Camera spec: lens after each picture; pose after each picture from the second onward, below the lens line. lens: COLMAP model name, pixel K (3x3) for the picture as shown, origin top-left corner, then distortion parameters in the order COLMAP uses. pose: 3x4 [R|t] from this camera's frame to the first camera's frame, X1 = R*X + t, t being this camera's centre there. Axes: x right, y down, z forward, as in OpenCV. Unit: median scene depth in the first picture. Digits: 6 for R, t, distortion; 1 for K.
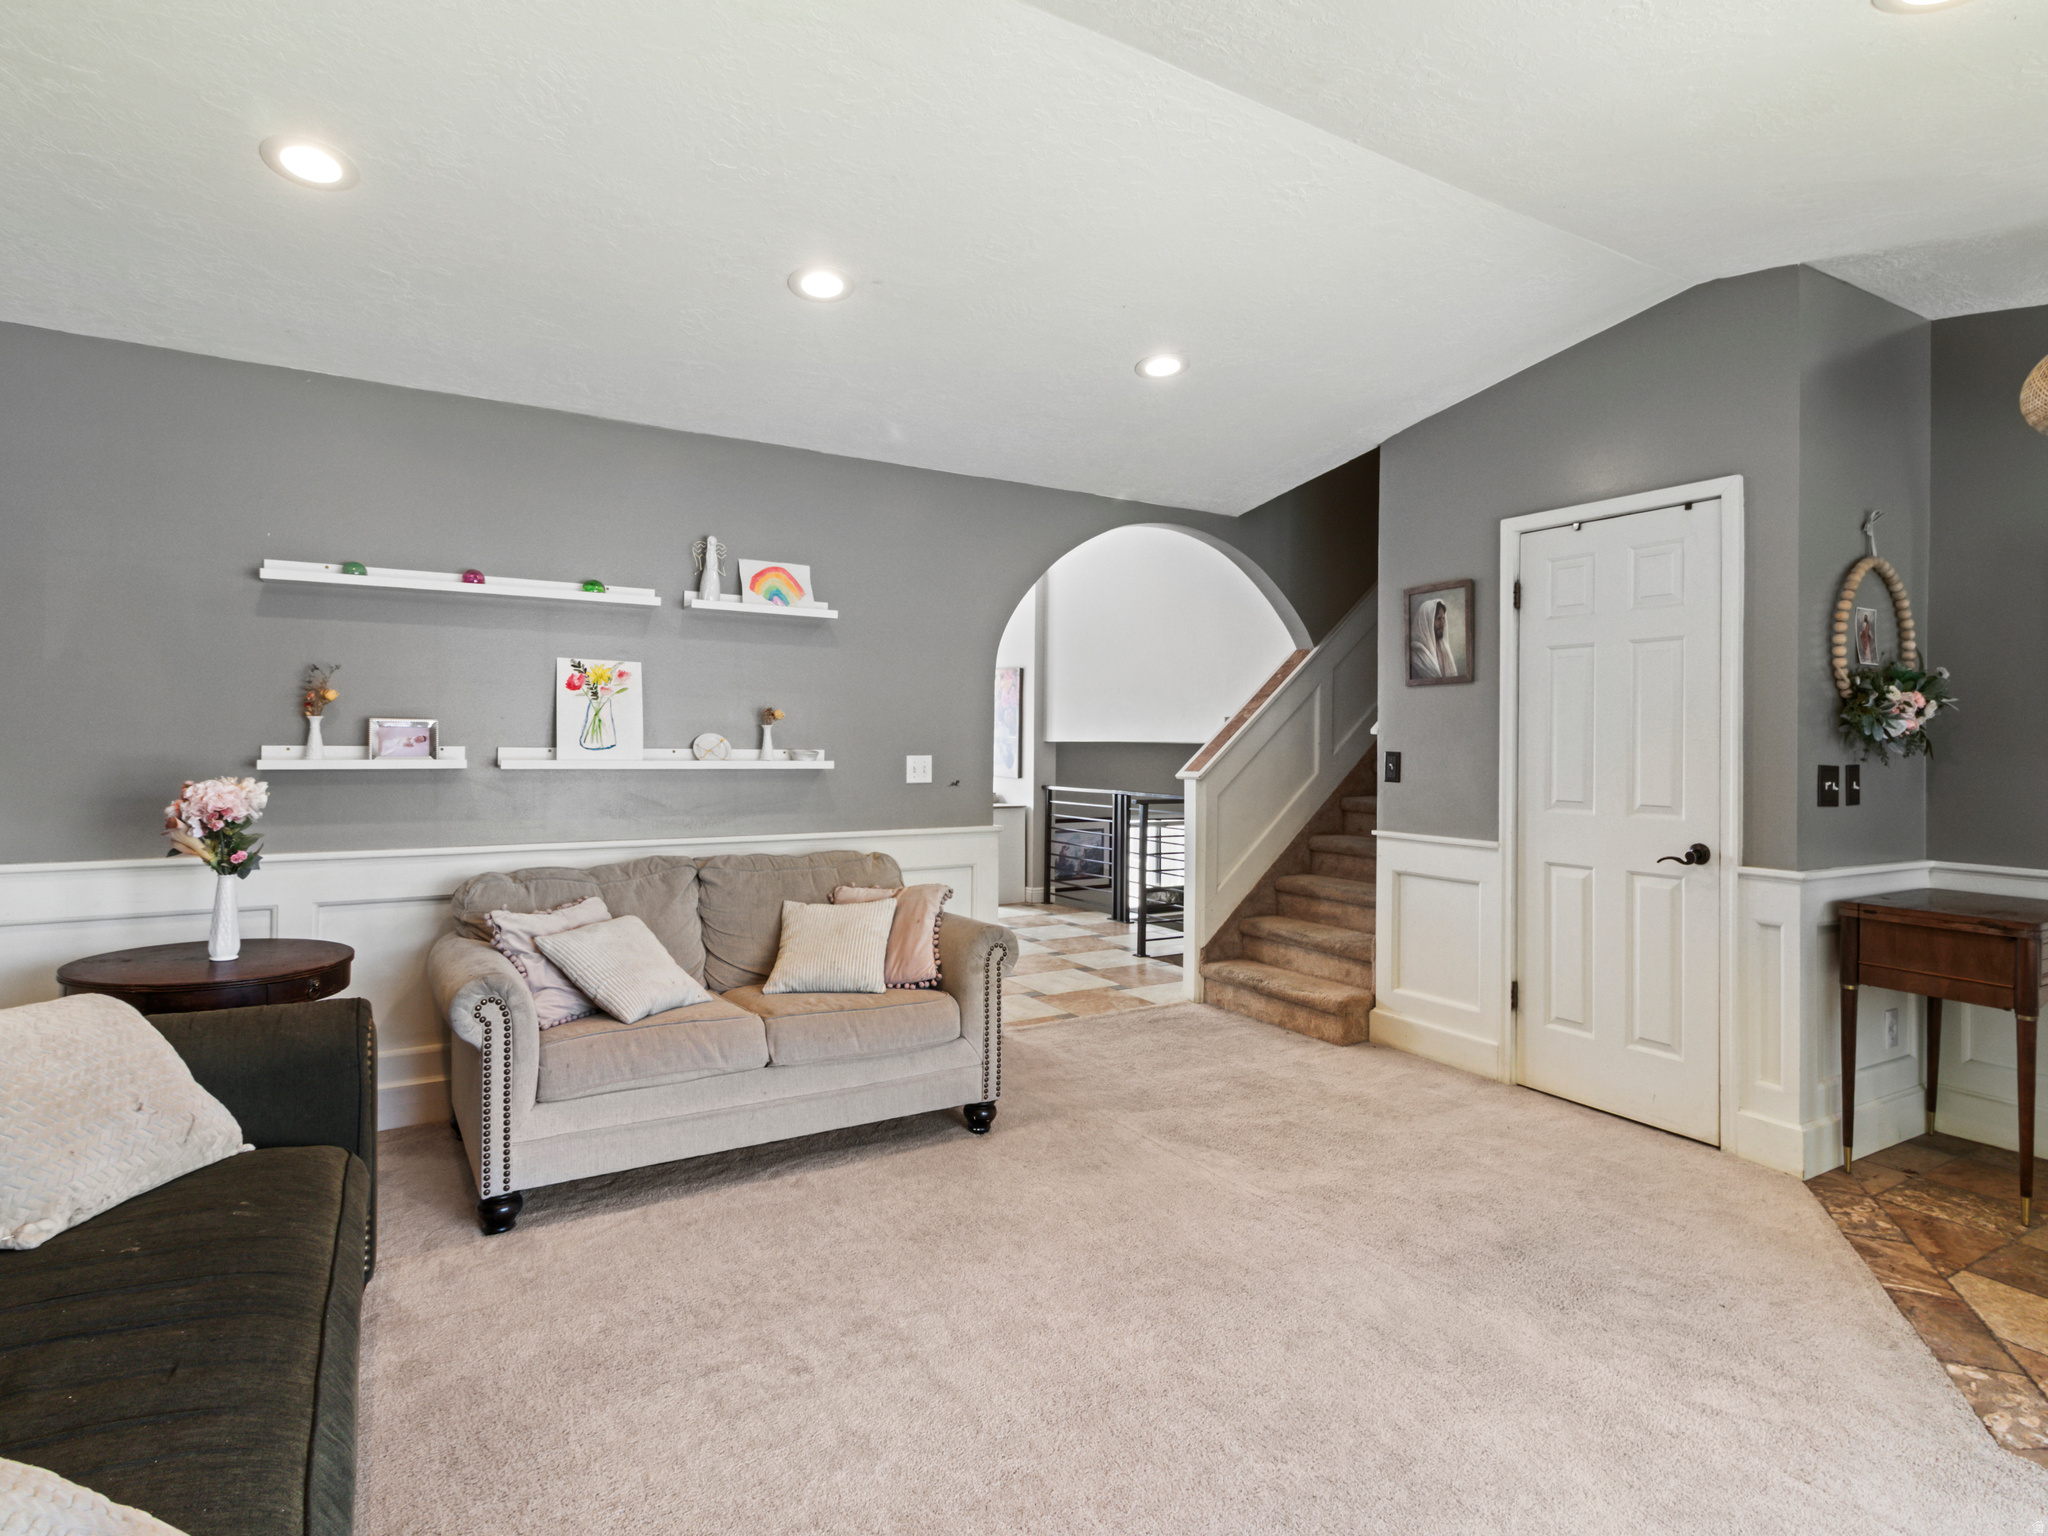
lens RADIAL K [[1084.3, 0, 1028.2], [0, 1084.3, 739.2], [0, 0, 1]] dist [0.001134, 0.001883]
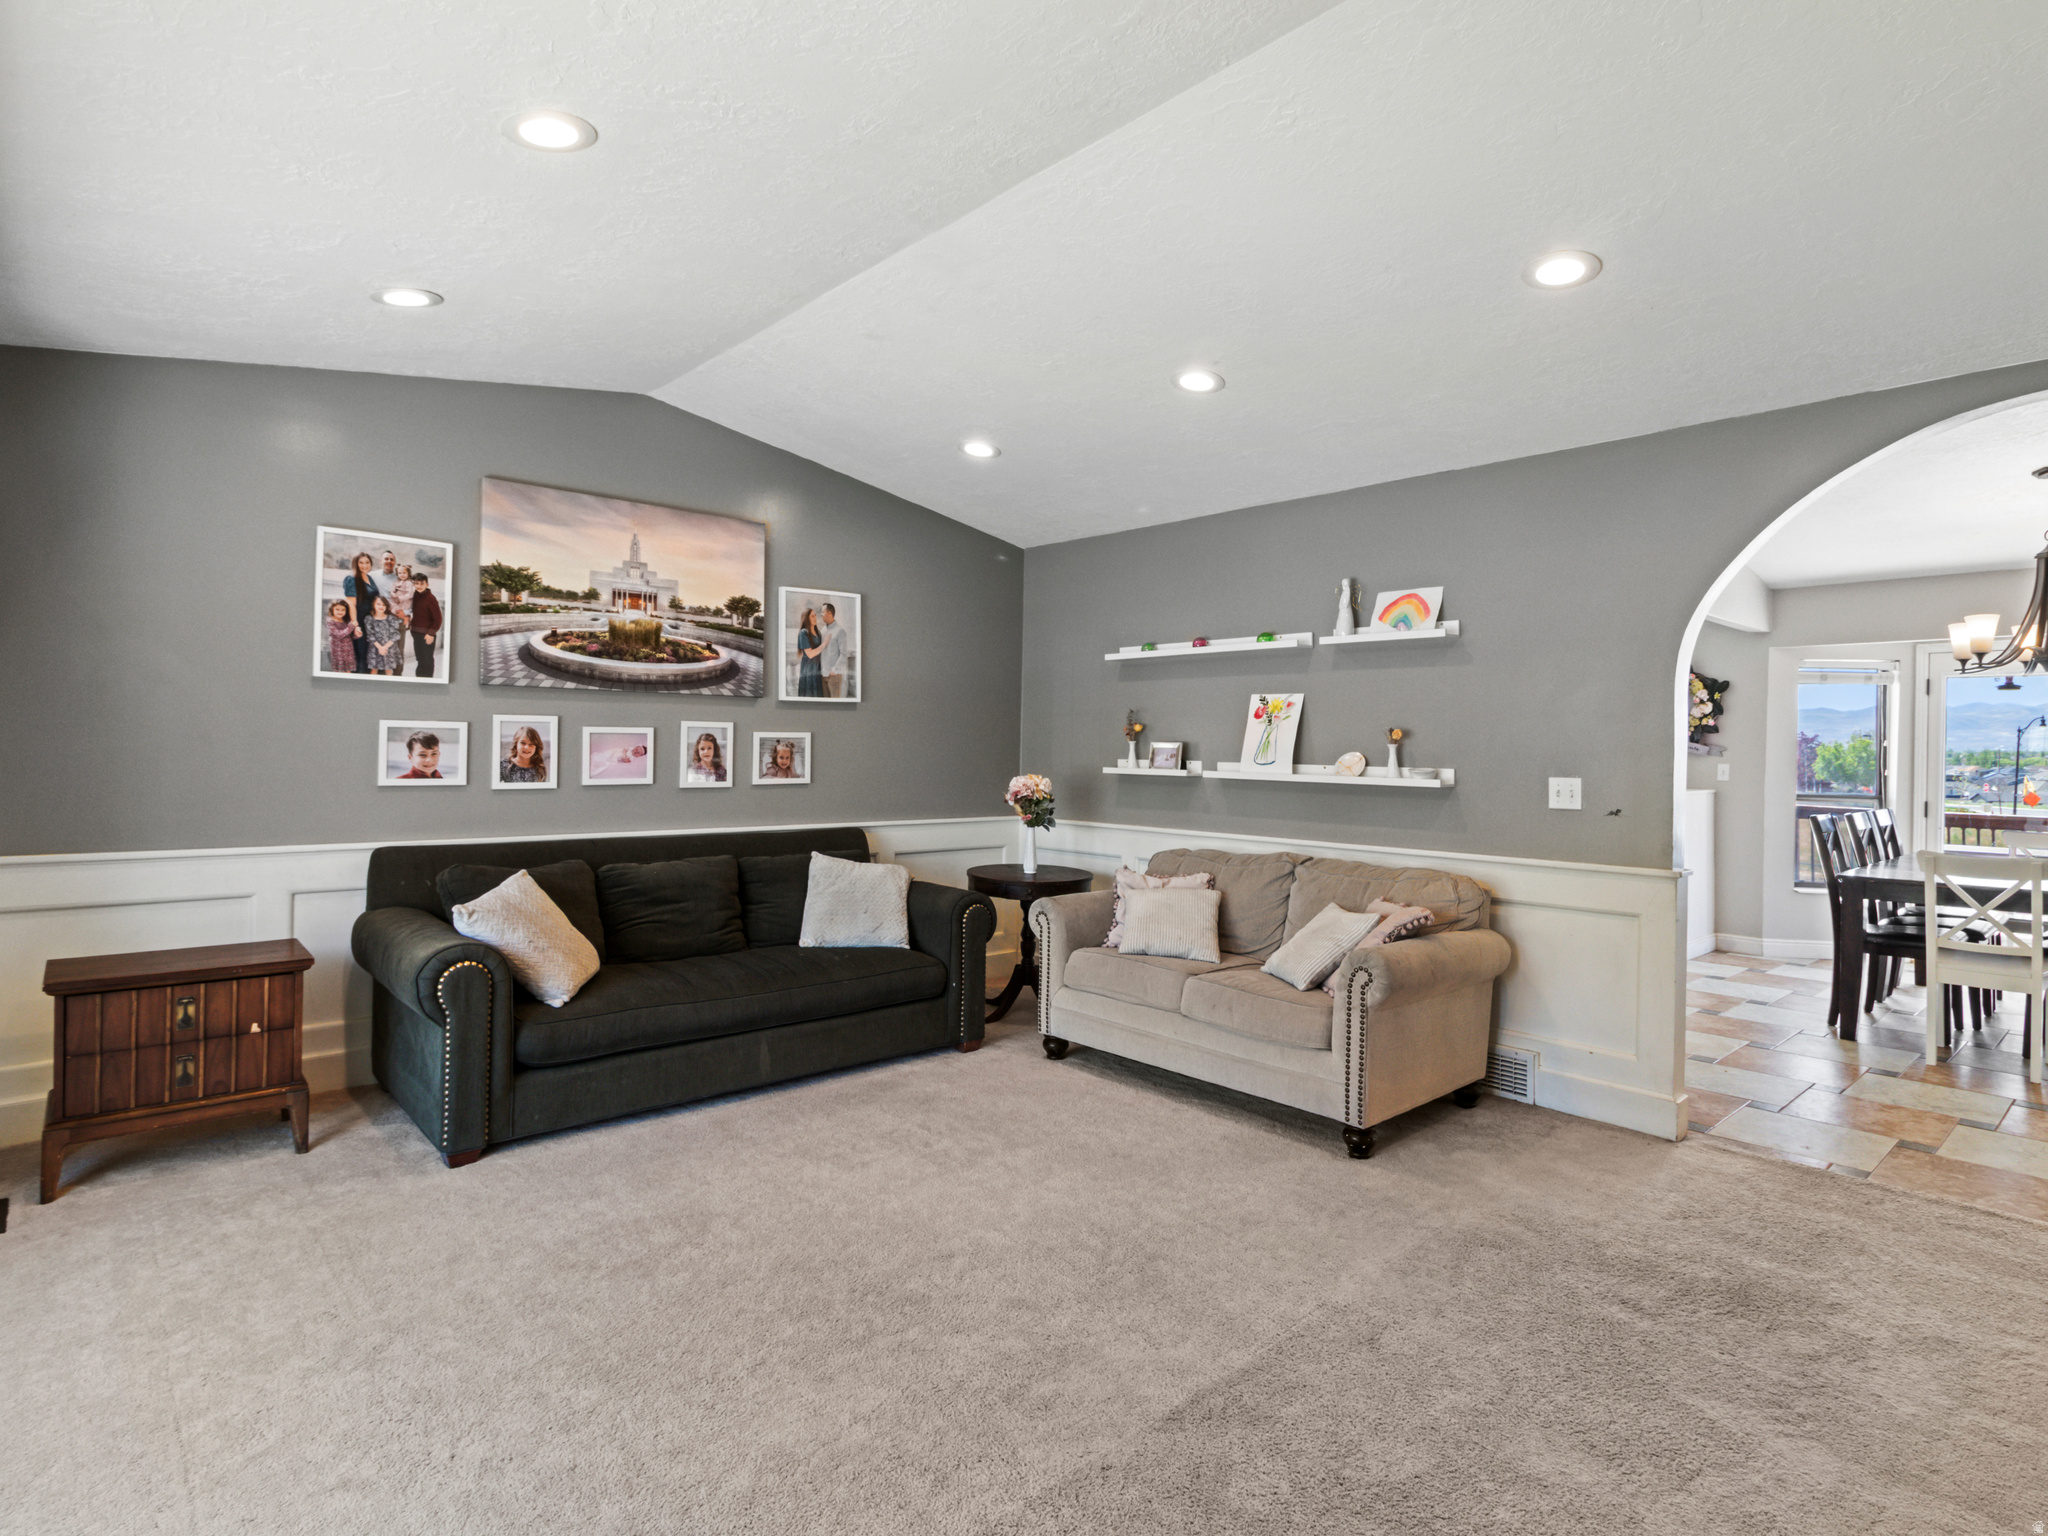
lens RADIAL K [[1084.3, 0, 1036.6], [0, 1084.3, 759.2], [0, 0, 1]] dist [0.001134, 0.001883]
pose [[0.191412, 0.002527, -0.981507, 0.862581], [-0.012099, 0.999927, 0.000215, 0.006502], [0.981435, 0.011834, 0.191428, 0.525551]]
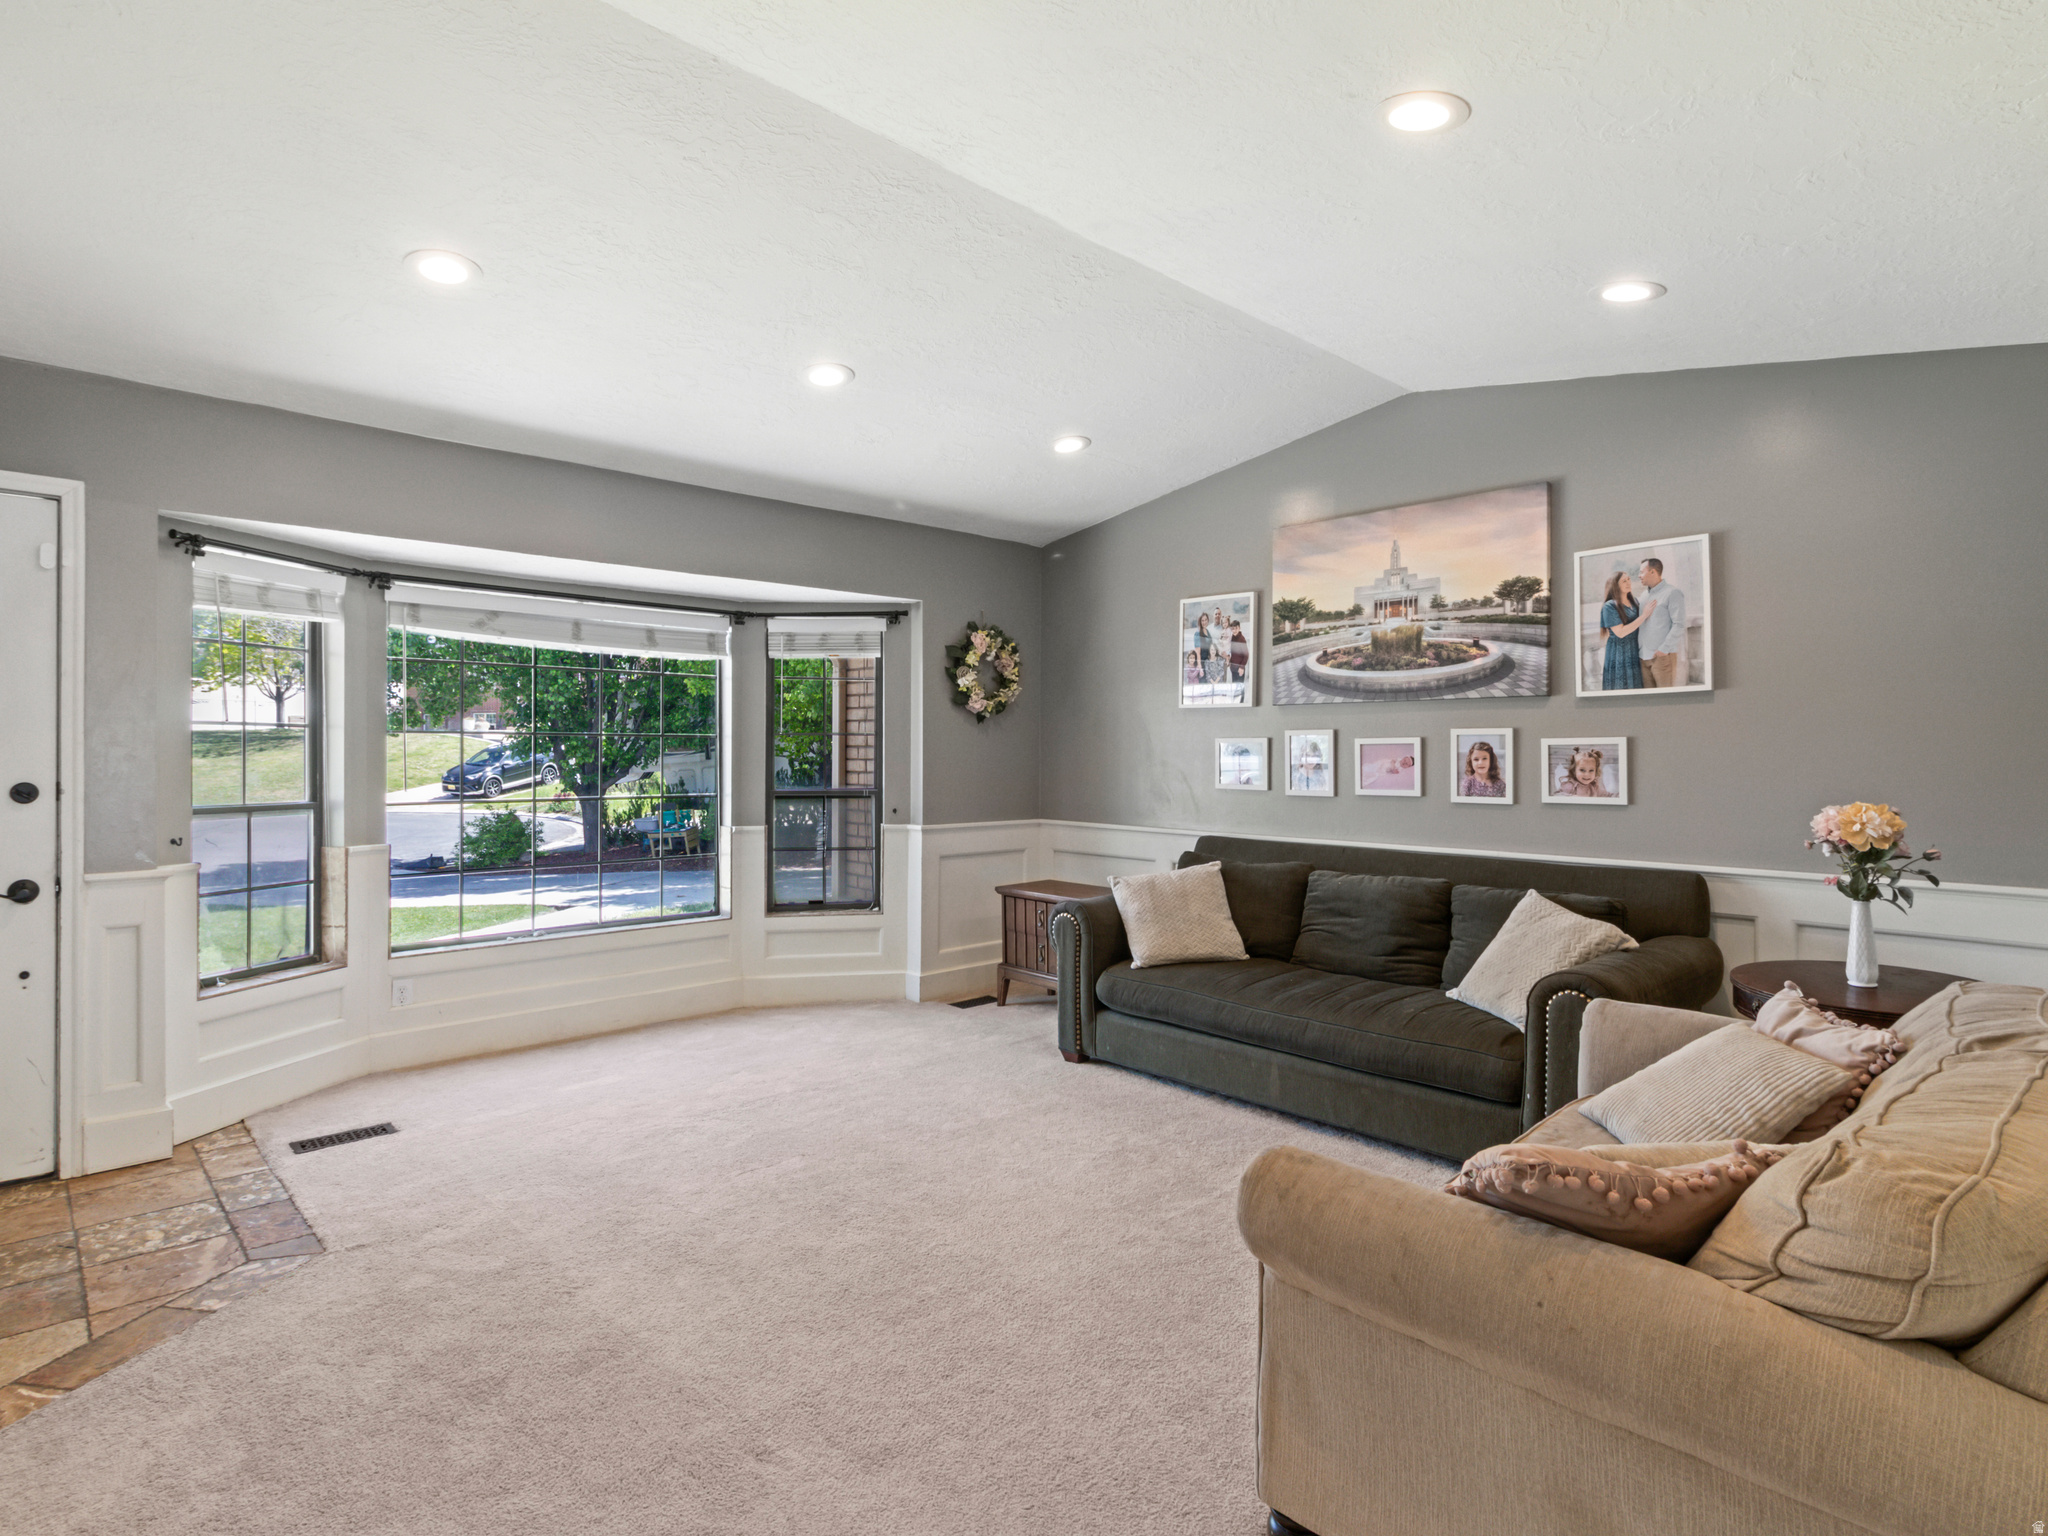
lens RADIAL K [[1084.3, 0, 1033.2], [0, 1084.3, 755.7], [0, 0, 1]] dist [0.001134, 0.001883]
pose [[-0.977091, -0.017361, -0.212112, 0.185409], [-0.016888, 0.999849, -0.004039, 0.007922], [0.212151, -0.000364, -0.977237, 1.439656]]
